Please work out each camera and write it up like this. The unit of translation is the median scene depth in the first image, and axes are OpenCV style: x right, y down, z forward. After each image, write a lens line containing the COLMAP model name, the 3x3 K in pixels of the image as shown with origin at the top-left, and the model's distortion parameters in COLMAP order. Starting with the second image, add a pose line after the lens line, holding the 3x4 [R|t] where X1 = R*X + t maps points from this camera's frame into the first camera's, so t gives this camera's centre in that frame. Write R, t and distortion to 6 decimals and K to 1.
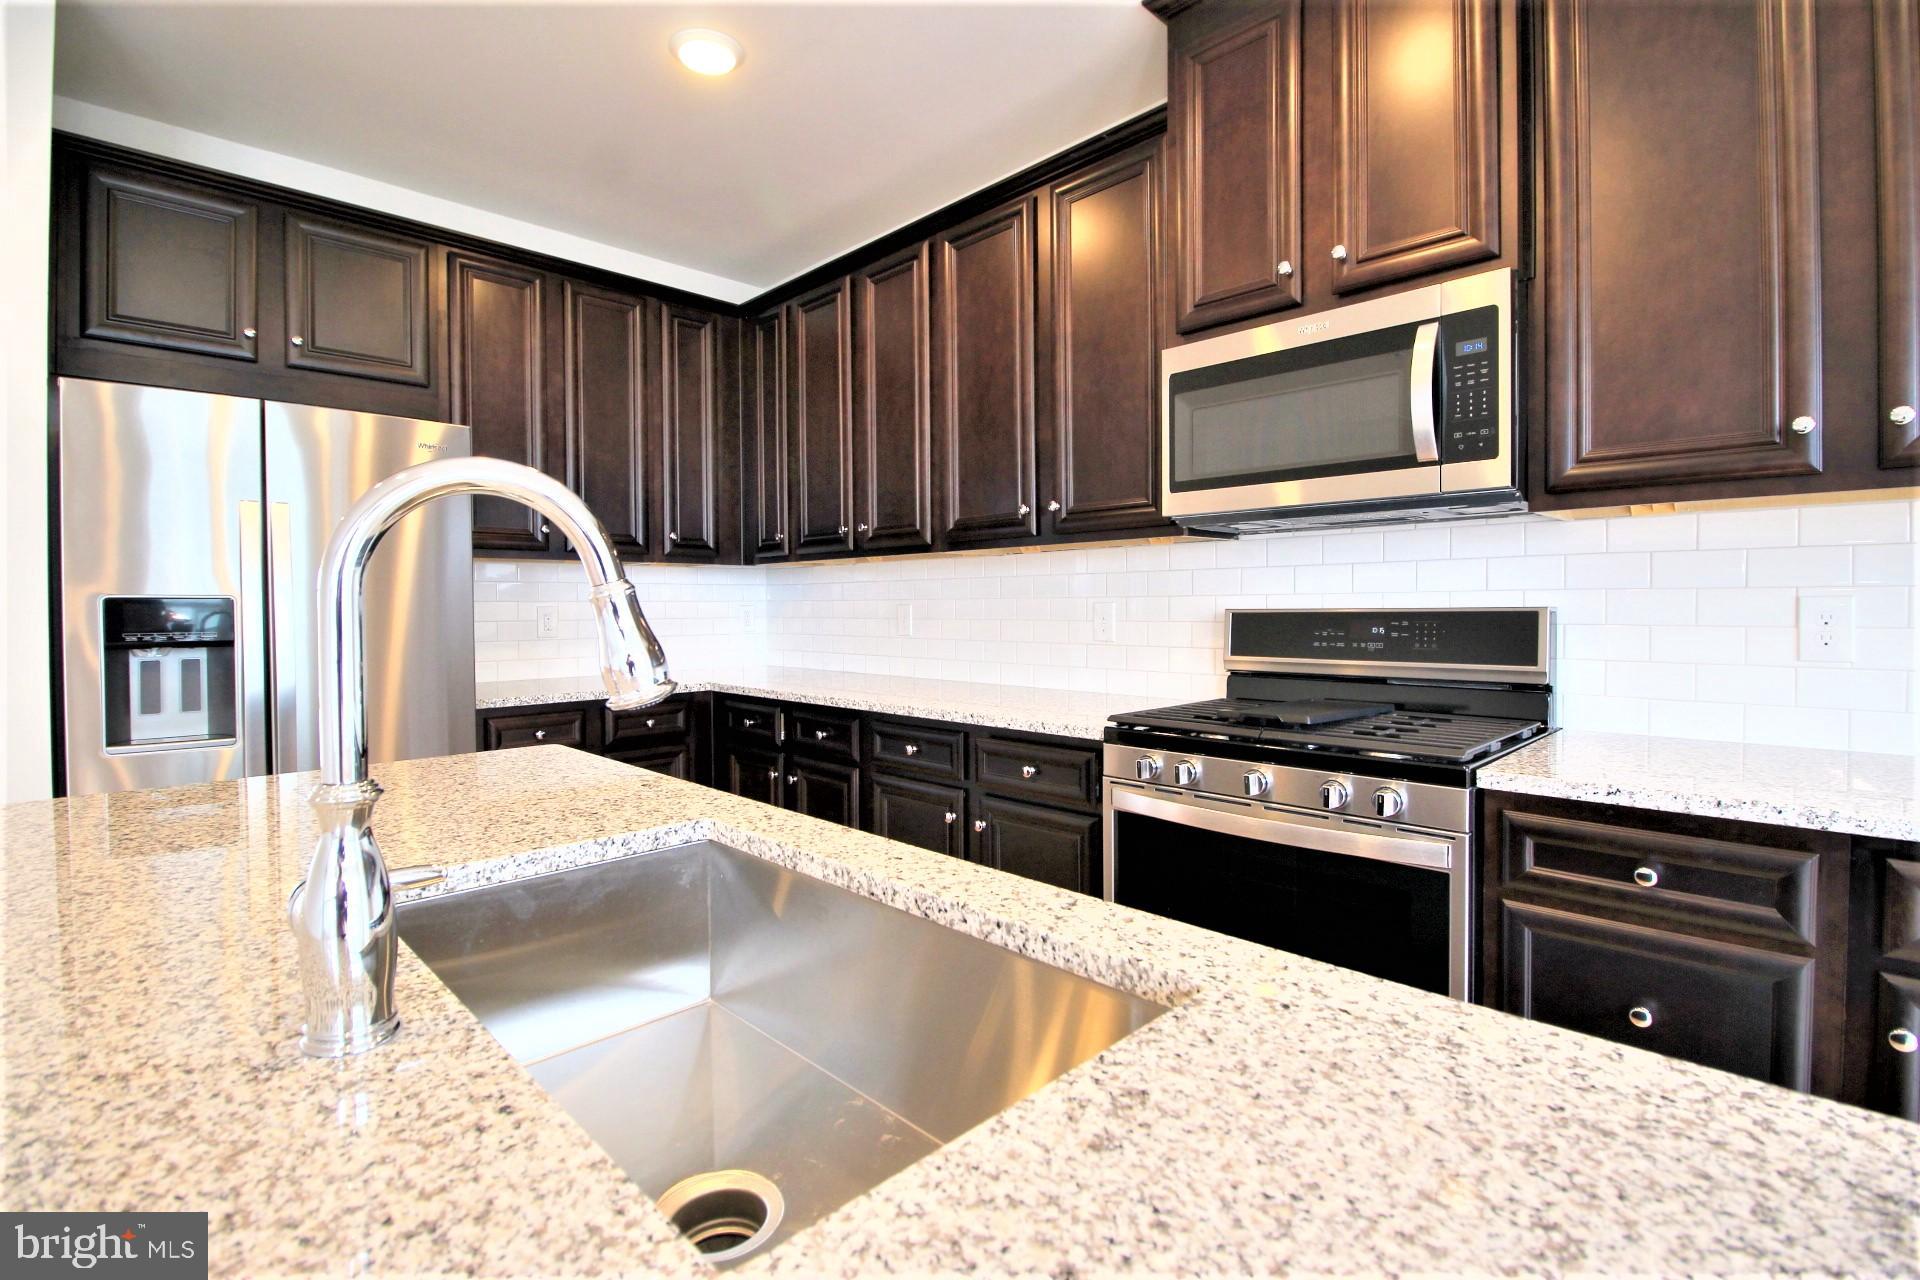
lens RADIAL K [[871.8, 0, 964.9], [0, 871.8, 618.2], [0, 0, 1]] dist [0.001019, -0.013054]
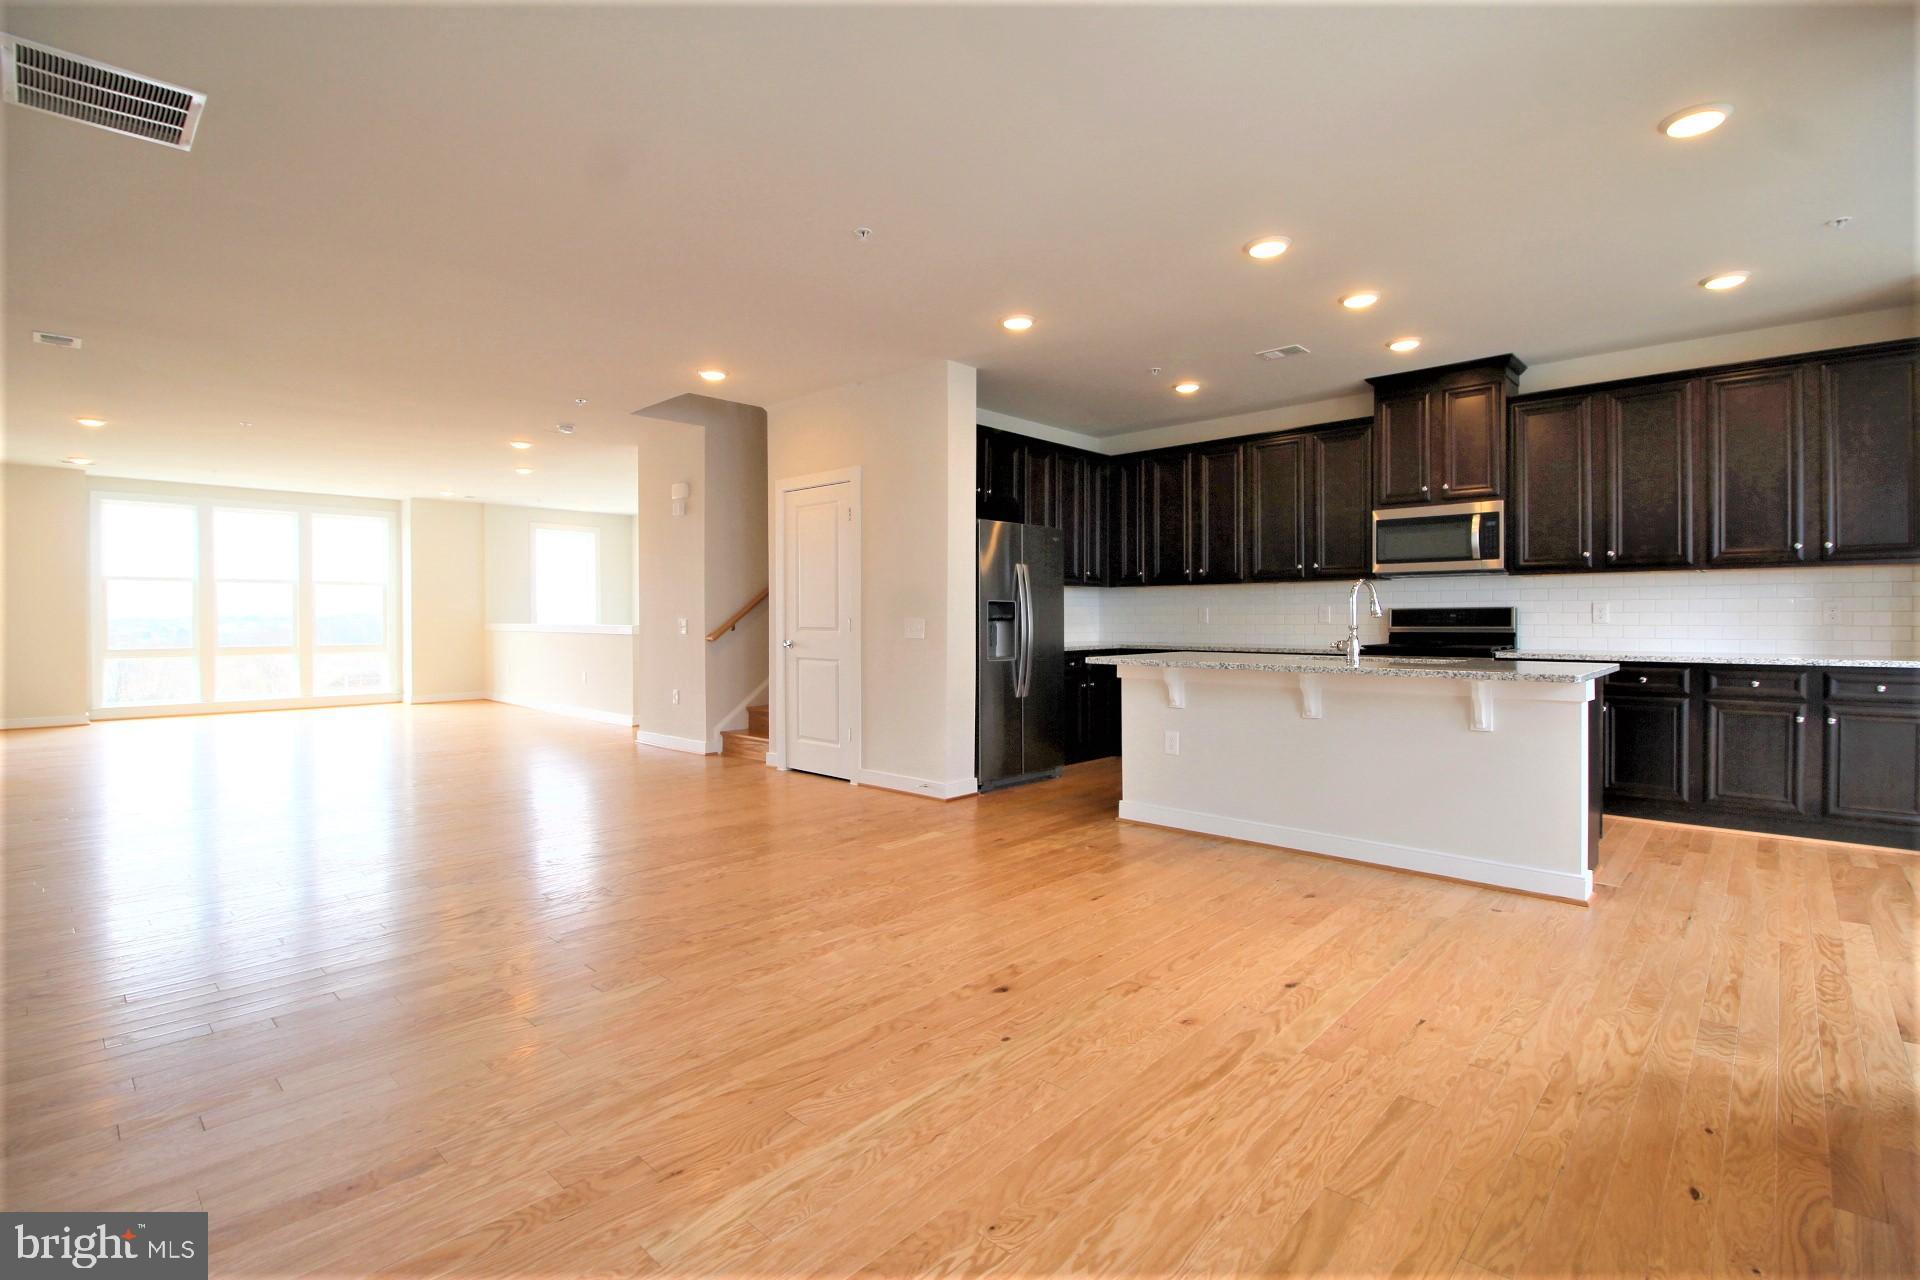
lens RADIAL K [[887.2, 0, 954.8], [0, 887.2, 620.2], [0, 0, 1]] dist [0.002378, -0.014493]
pose [[0.999705, 0.000489, 0.024264, -1.103529], [-0.000245, 0.999949, -0.010064, 0.055919], [-0.024268, 0.010056, 0.999655, -1.658749]]
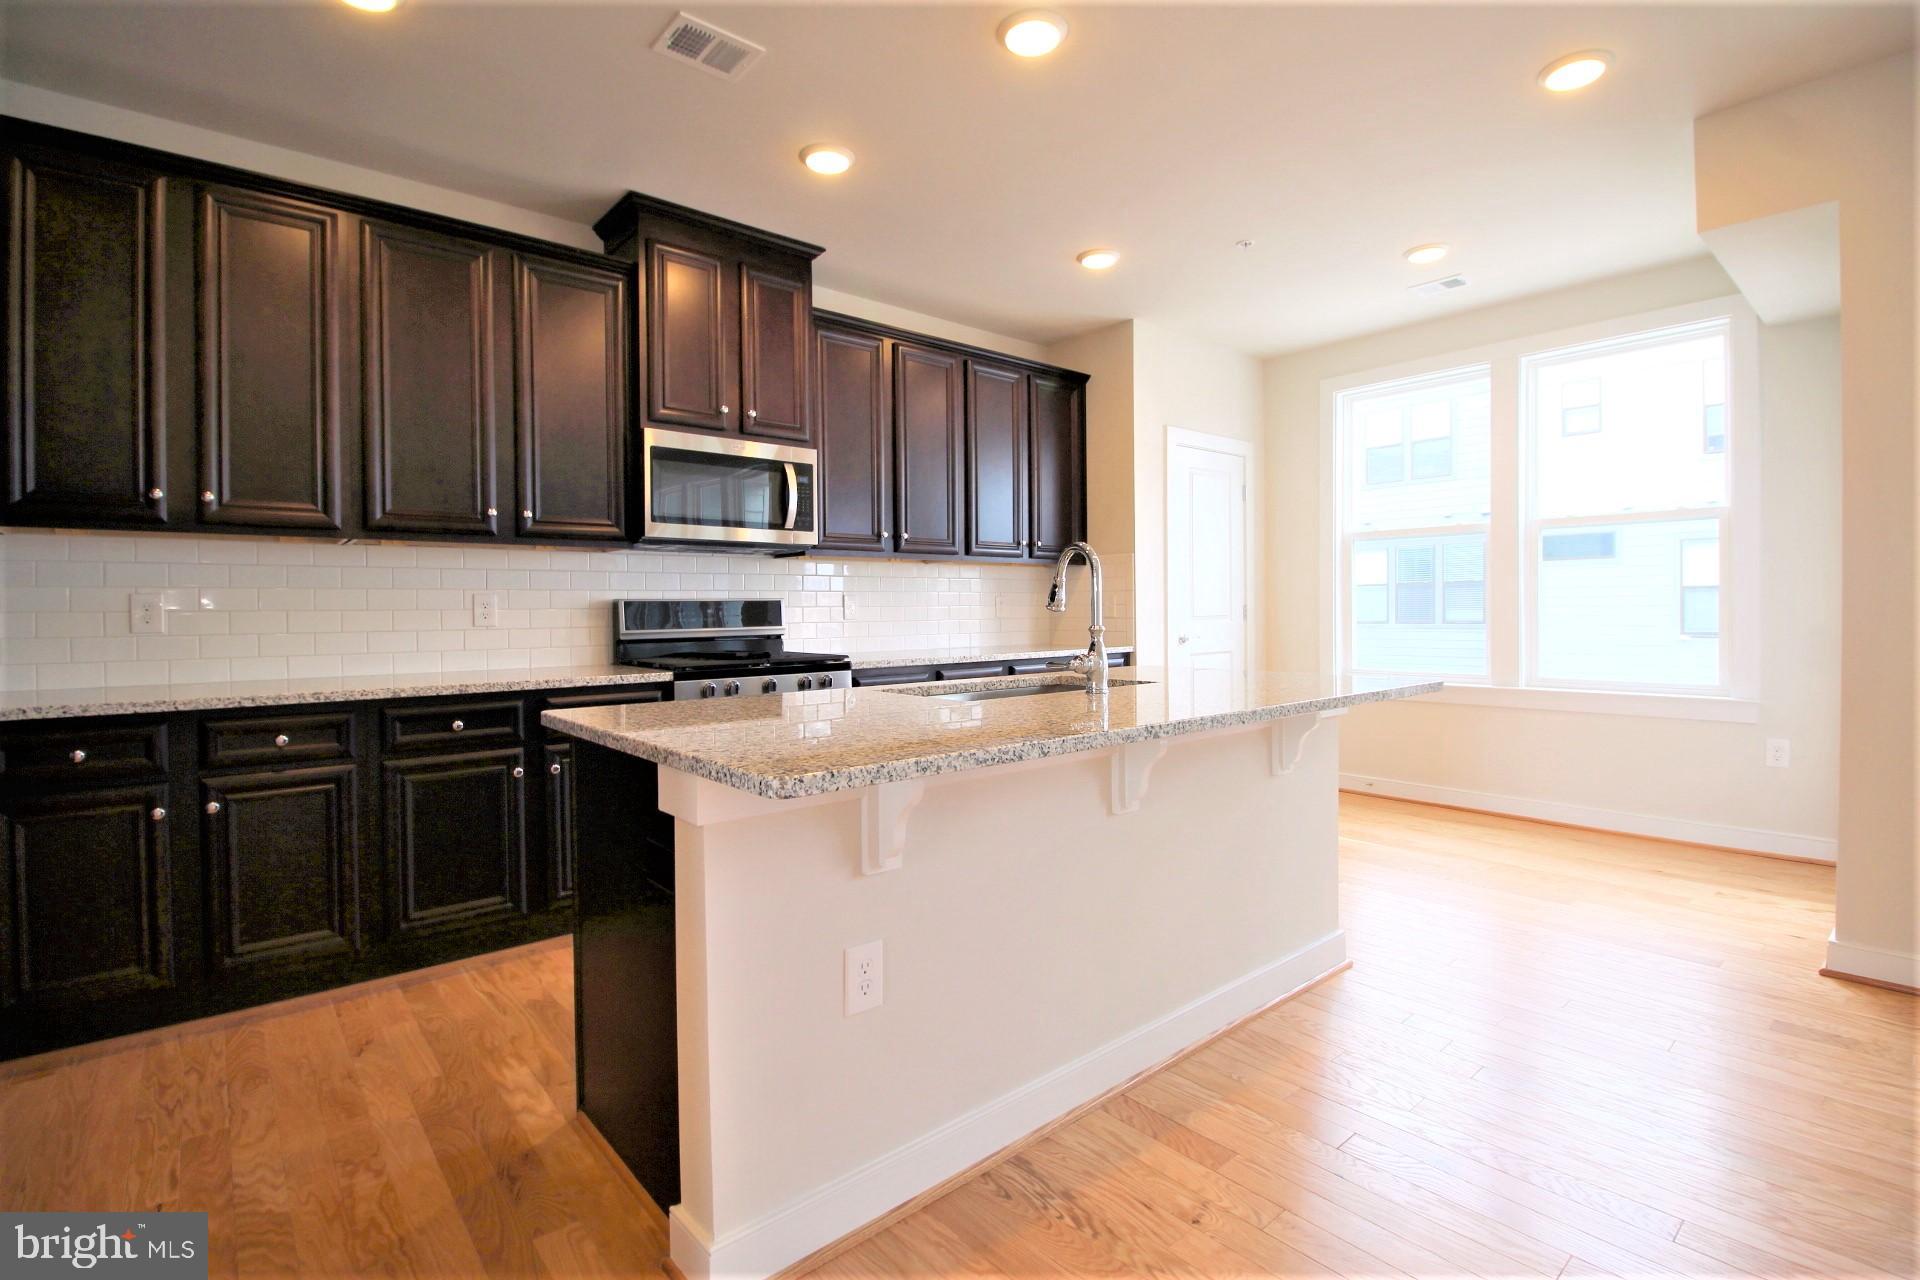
lens RADIAL K [[887.2, 0, 954.8], [0, 887.2, 620.2], [0, 0, 1]] dist [0.002378, -0.014493]
pose [[0.084101, -0.008705, 0.996419, -1.253114], [0.022840, 0.999716, 0.006806, 0.030591], [-0.996195, 0.022186, 0.084276, 0.329469]]
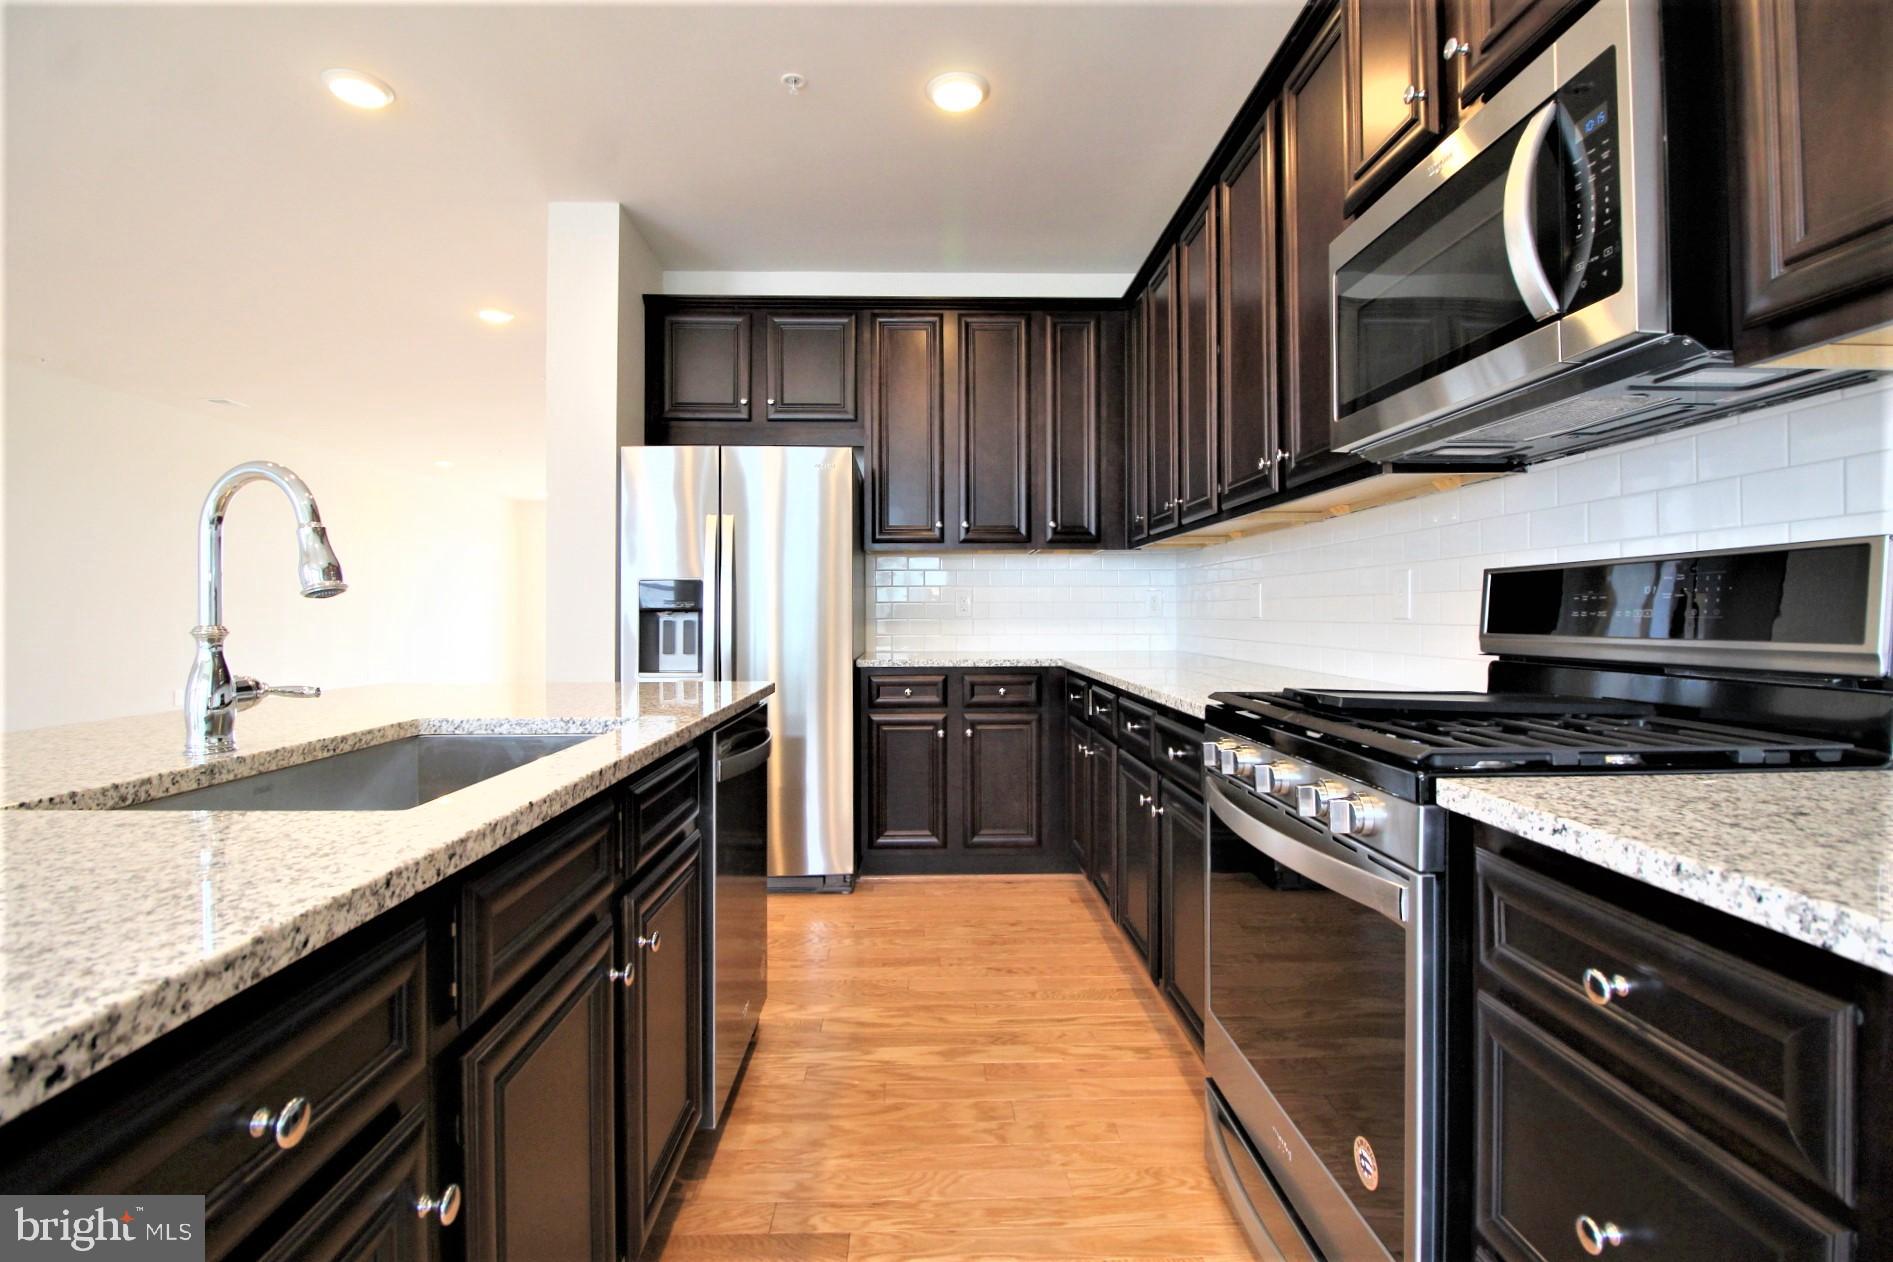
lens RADIAL K [[874.8, 0, 941.3], [0, 874.8, 611.5], [0, 0, 1]] dist [0.002378, -0.014493]
pose [[0.732181, 0.003624, -0.681100, 0.491375], [-0.011348, 0.999912, -0.006880, 0.036798], [0.681015, 0.012766, 0.732158, 0.168581]]
